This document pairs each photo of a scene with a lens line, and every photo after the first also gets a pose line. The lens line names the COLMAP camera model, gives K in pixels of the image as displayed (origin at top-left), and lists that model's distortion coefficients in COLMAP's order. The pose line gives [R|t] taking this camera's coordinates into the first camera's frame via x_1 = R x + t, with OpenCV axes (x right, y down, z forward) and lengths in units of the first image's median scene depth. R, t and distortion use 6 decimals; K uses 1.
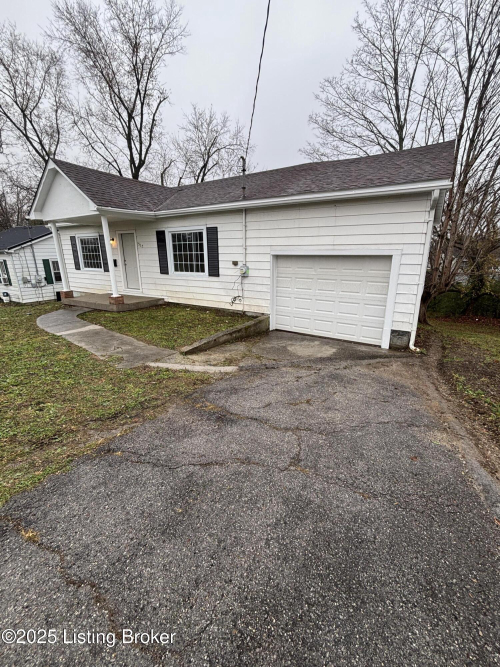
lens RADIAL K [[269.8, 0, 250.7], [0, 269.8, 333.0], [0, 0, 1]] dist [0.006589, -0.000485]
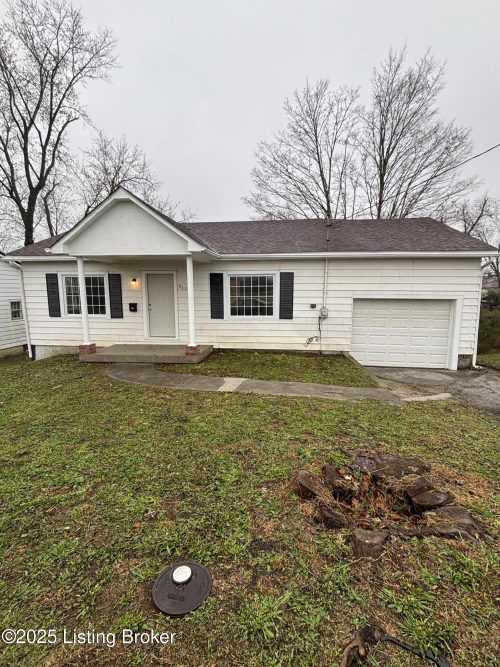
lens RADIAL K [[296.1, 0, 249.3], [0, 296.1, 335.5], [0, 0, 1]] dist [0.016019, 0.000037]
pose [[0.915287, -0.057762, 0.398639, -0.721876], [0.111338, 0.987387, -0.112564, -0.039287], [-0.387109, 0.147413, 0.910174, 0.051829]]
